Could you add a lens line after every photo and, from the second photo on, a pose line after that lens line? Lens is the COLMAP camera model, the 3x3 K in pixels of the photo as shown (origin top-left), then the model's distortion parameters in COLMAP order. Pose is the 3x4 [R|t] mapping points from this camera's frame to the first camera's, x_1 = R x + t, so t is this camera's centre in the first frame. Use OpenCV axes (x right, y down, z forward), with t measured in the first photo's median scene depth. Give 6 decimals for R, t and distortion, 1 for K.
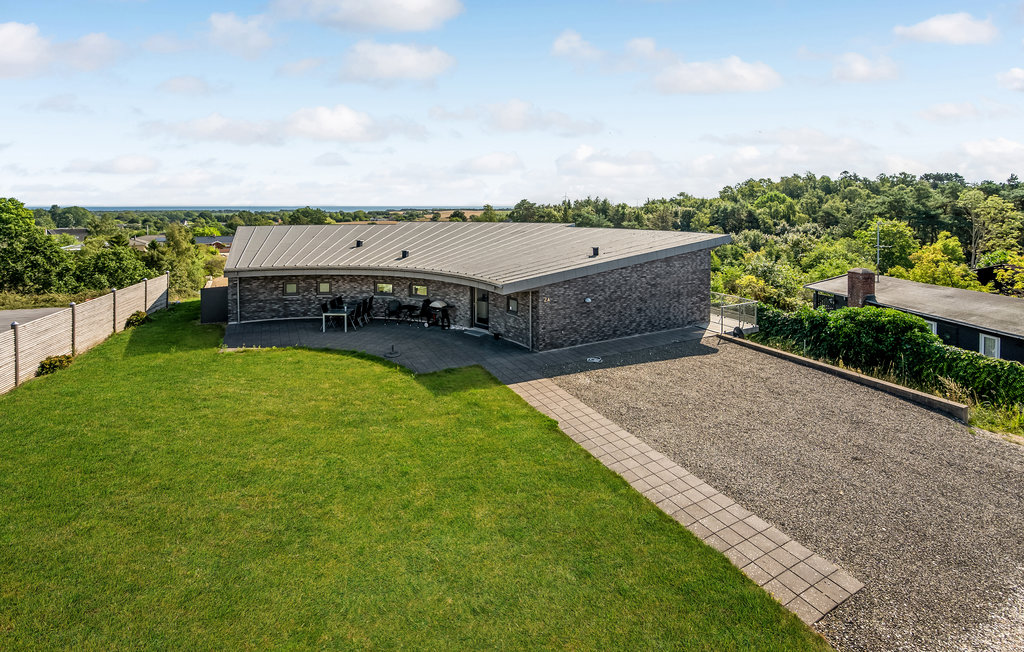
lens RADIAL K [[436.1, 0, 545.6], [0, 436.1, 295.4], [0, 0, 1]] dist [0.000640, -0.000047]
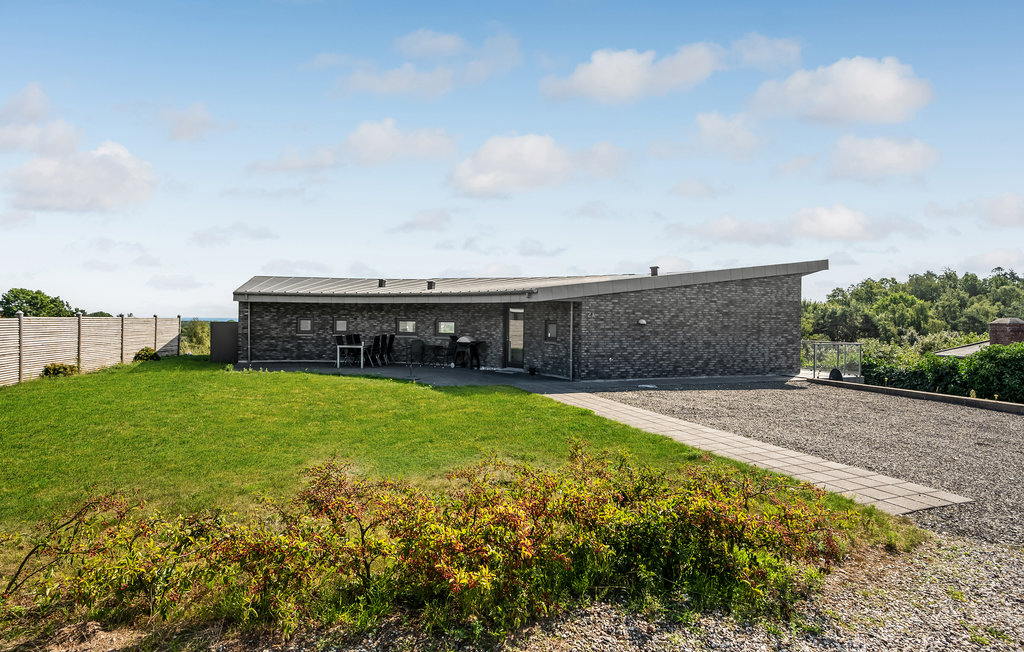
lens RADIAL K [[518.4, 0, 551.4], [0, 518.4, 425.2], [0, 0, 1]] dist [-0.000212, 0.000410]
pose [[0.993942, 0.021258, -0.107827, 0.031967], [-0.022022, 0.999740, -0.005902, 0.187791], [0.107673, 0.008241, 0.994152, 0.009272]]
